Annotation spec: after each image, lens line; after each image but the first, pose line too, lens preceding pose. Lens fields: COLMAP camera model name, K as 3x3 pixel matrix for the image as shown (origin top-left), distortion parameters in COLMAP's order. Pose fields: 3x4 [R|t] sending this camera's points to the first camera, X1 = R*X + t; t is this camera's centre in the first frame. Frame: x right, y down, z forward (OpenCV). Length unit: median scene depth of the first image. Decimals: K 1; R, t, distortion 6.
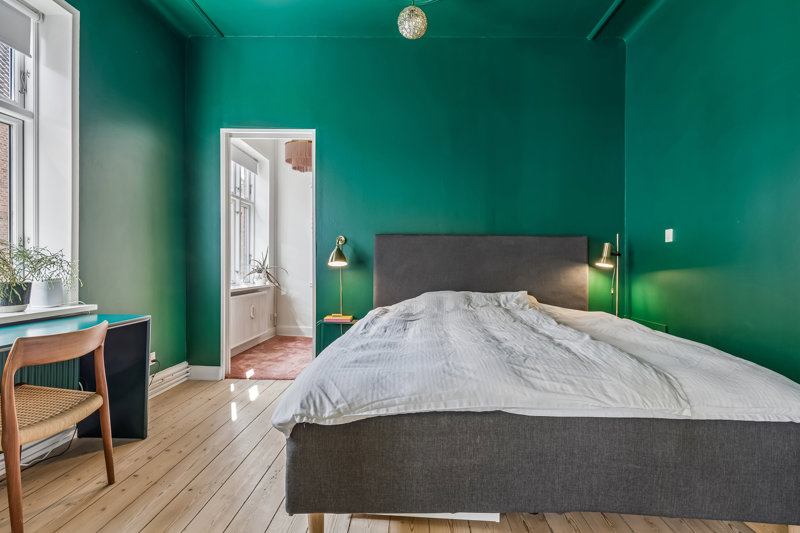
lens RADIAL K [[382.6, 0, 404.9], [0, 382.6, 266.6], [0, 0, 1]] dist [0.003197, -0.002226]
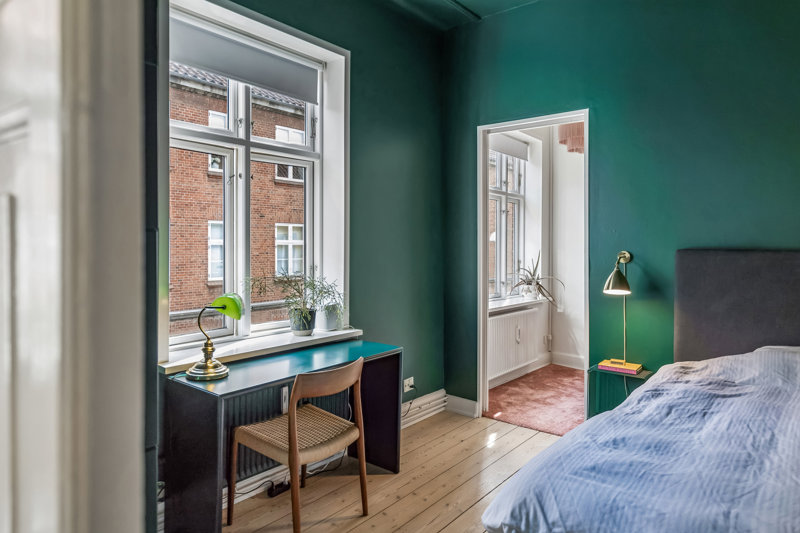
lens RADIAL K [[509.9, 0, 396.0], [0, 509.9, 241.4], [0, 0, 1]] dist [0.008045, -0.005266]
pose [[0.783819, -0.006556, -0.620955, 0.131310], [0.003817, 0.999976, -0.005741, -0.132346], [0.620978, 0.002130, 0.783825, -0.033436]]
